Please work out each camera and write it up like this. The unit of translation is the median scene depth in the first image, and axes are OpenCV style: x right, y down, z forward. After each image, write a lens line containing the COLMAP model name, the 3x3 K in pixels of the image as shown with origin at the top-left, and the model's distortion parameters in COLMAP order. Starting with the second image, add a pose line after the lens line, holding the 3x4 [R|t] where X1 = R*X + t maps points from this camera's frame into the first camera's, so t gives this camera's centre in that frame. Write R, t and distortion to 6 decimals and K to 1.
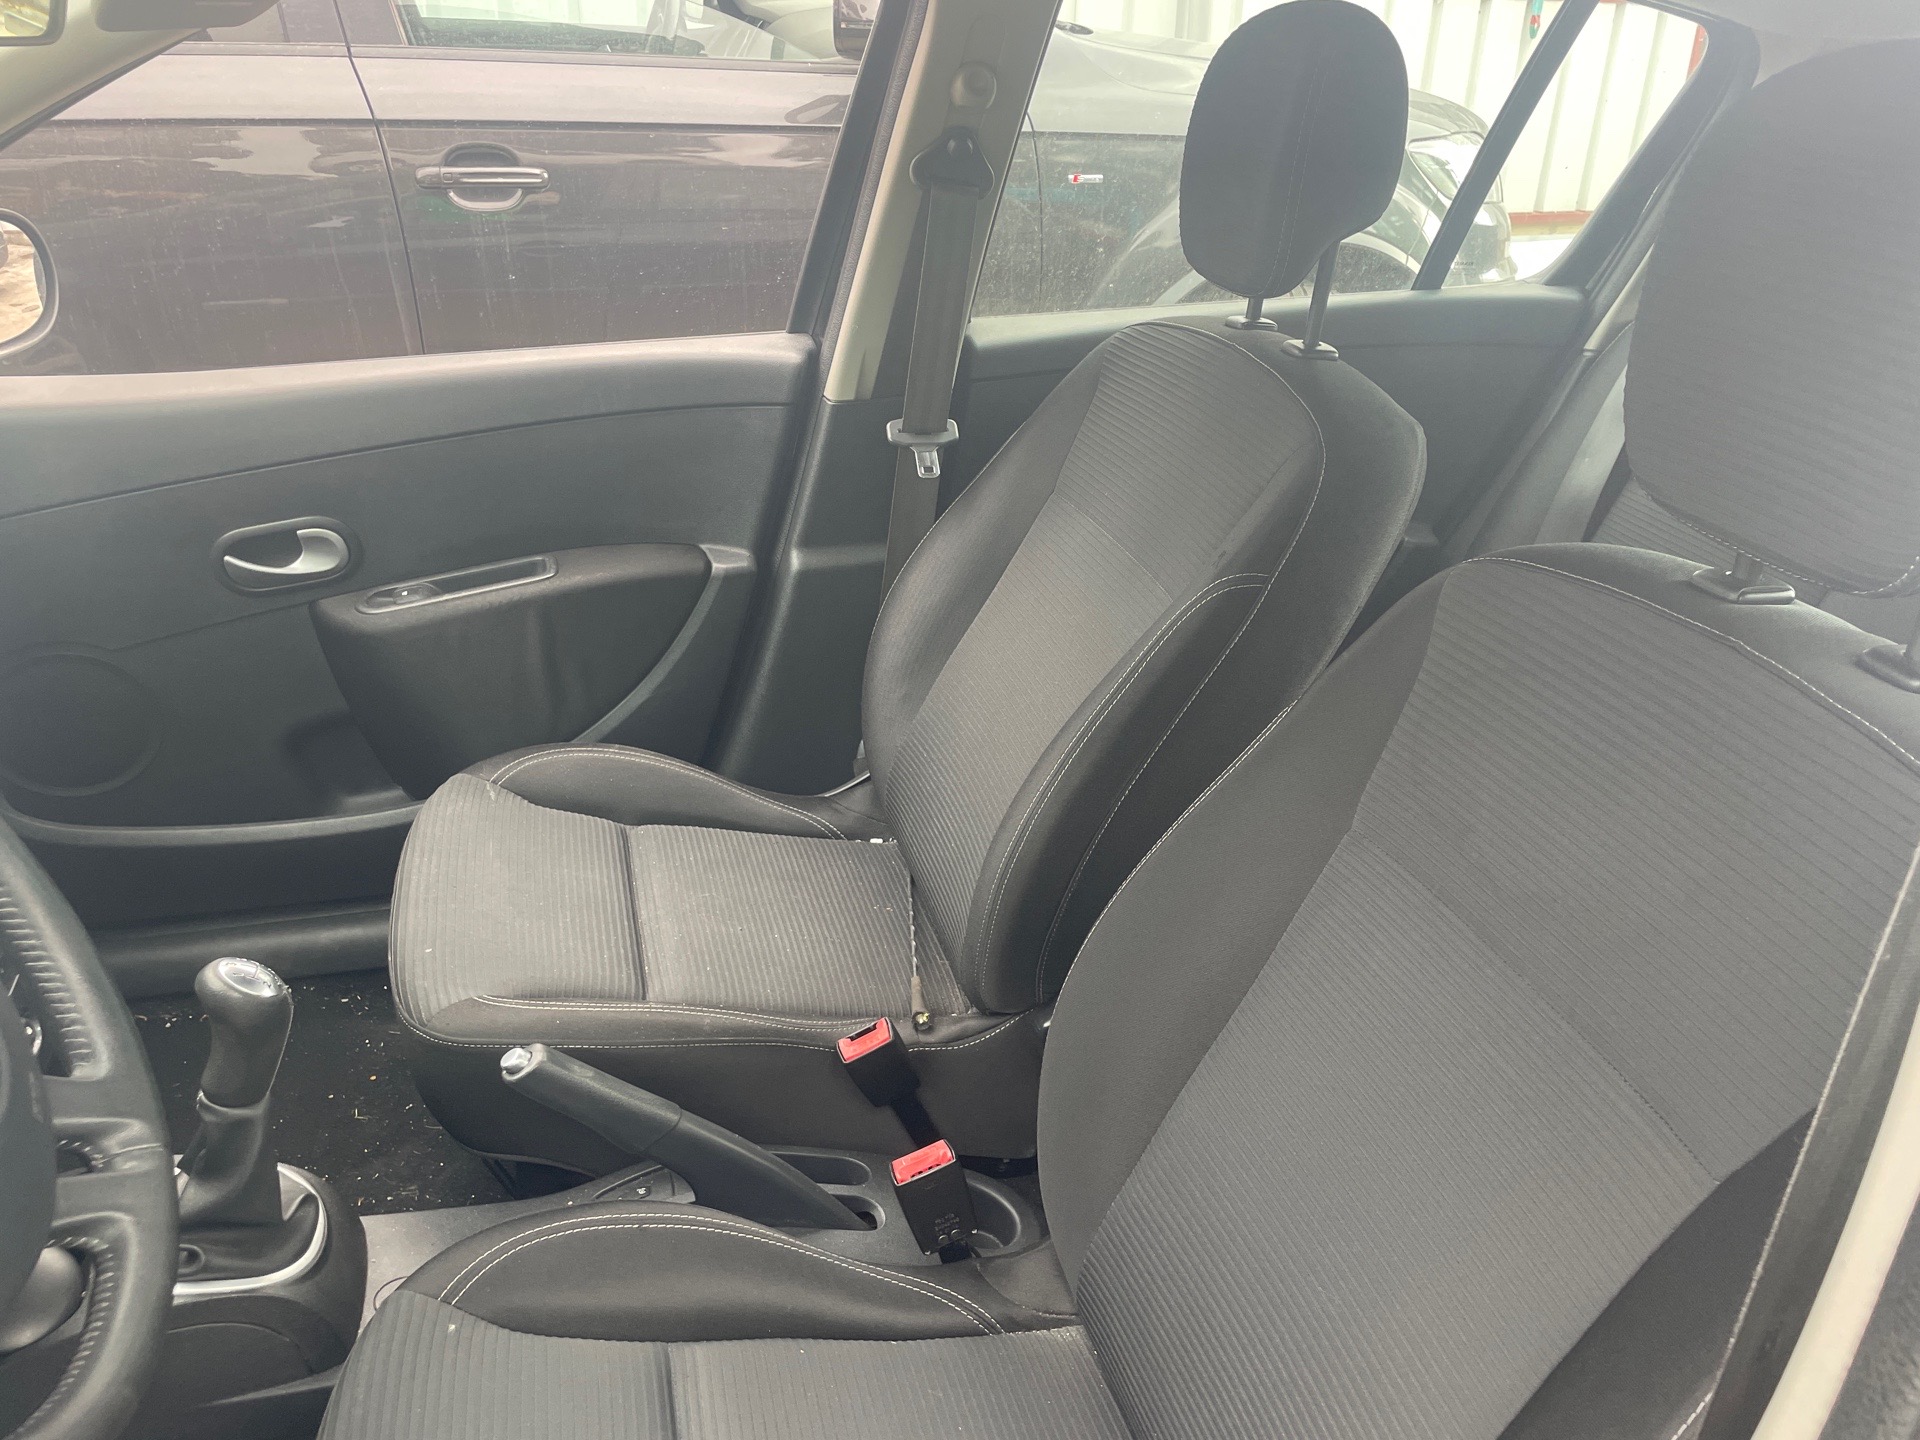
lens RADIAL K [[1463.4, 0, 977.7], [0, 1463.4, 720.8], [0, 0, 1]] dist [0.073974, -0.097894]
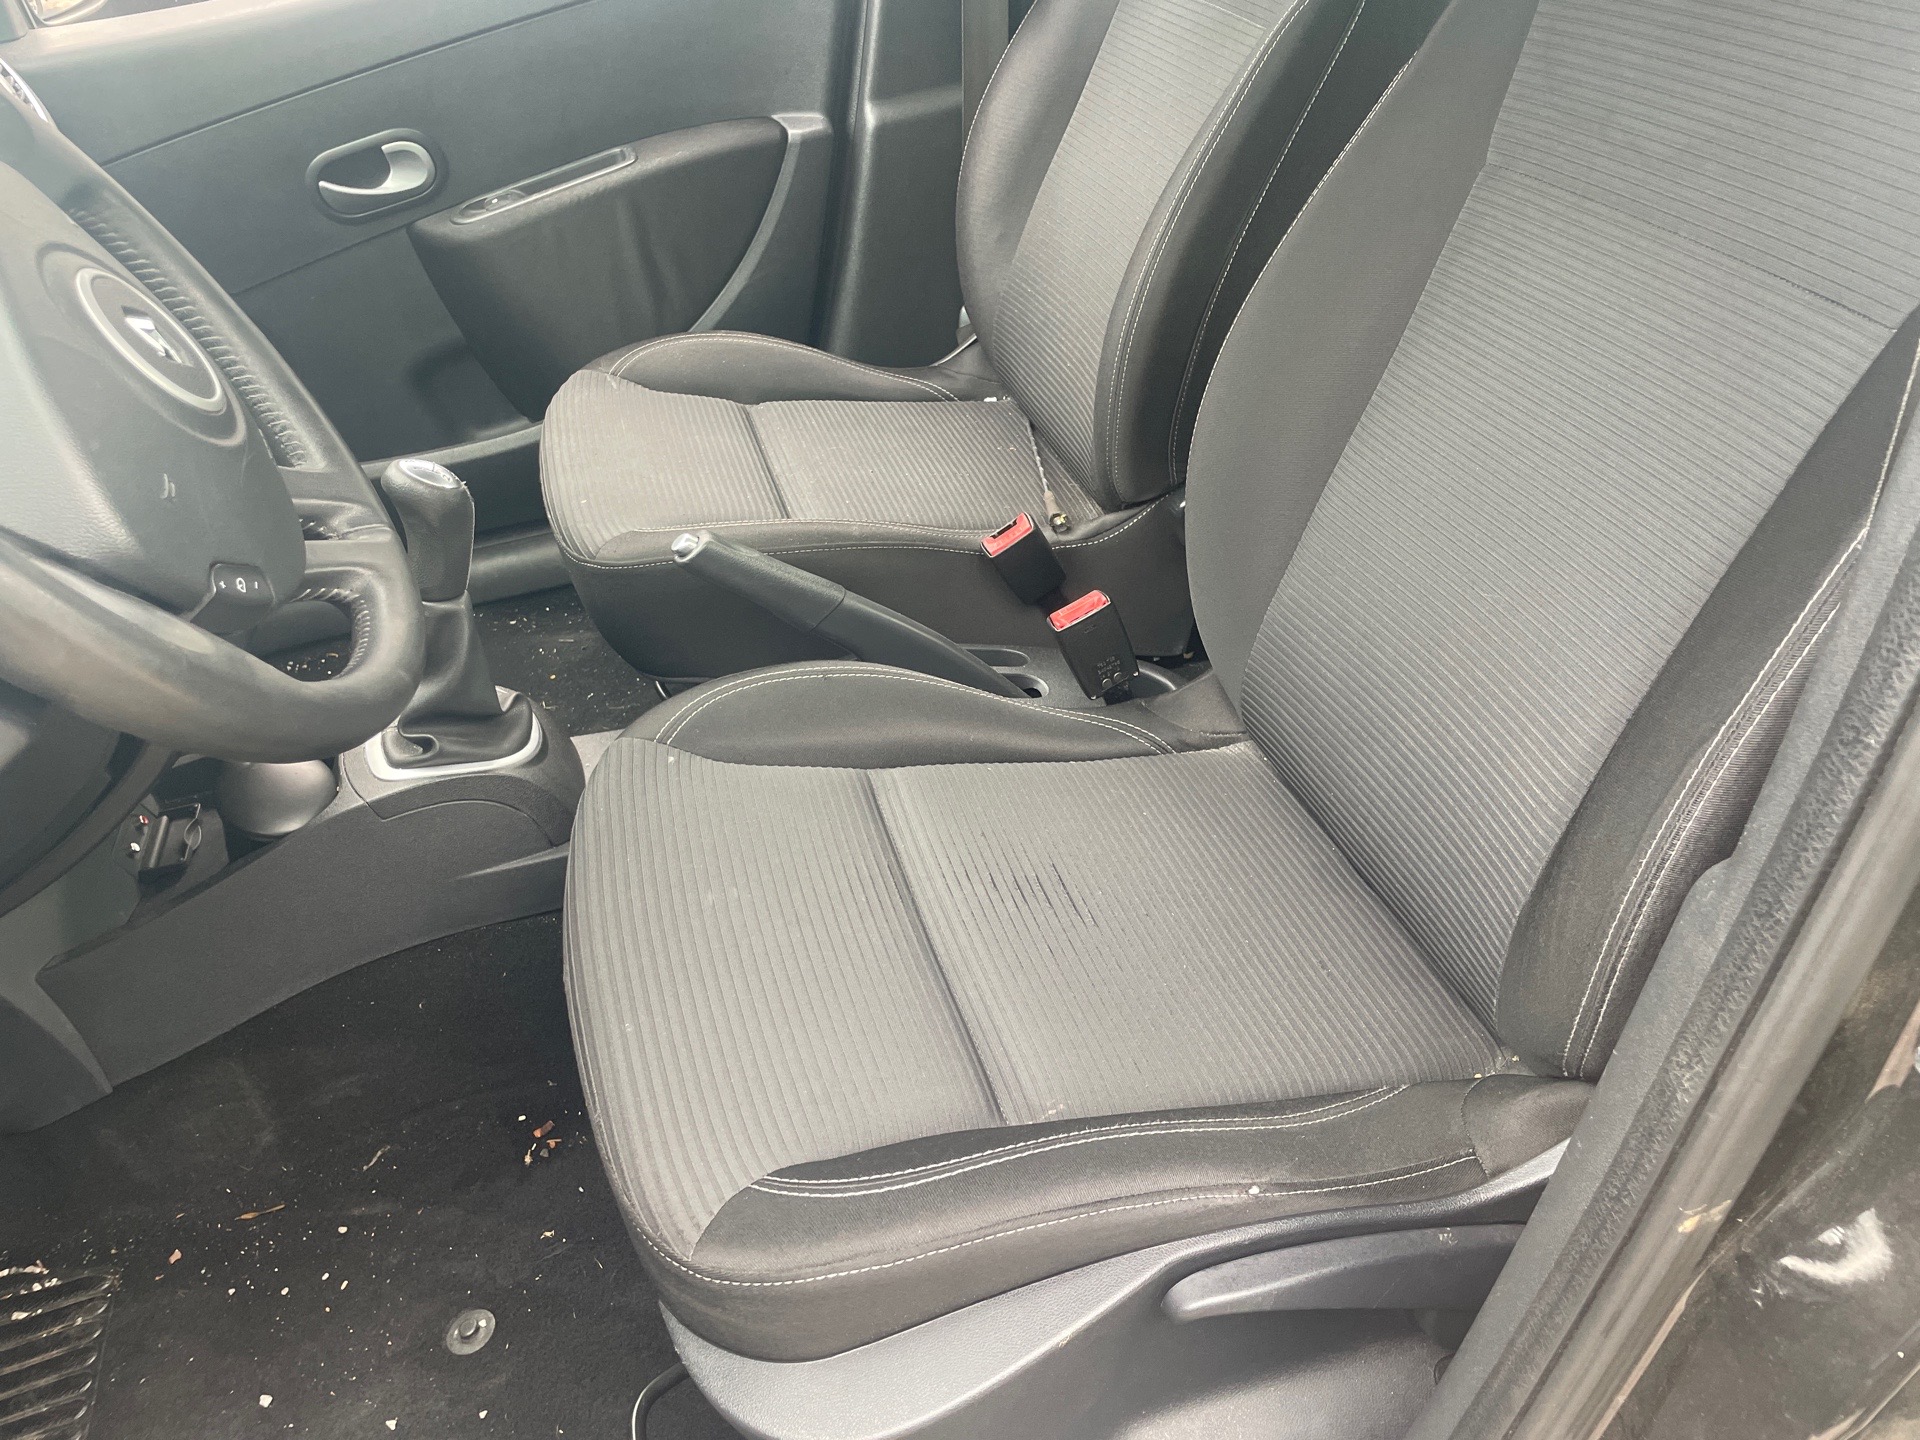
lens RADIAL K [[1463.4, 0, 959.7], [0, 1463.4, 708.7], [0, 0, 1]] dist [0.073974, -0.097894]
pose [[0.988616, -0.118872, -0.092243, -0.028422], [0.132258, 0.978856, 0.156043, 0.163480], [0.071743, -0.166466, 0.983434, -0.028477]]
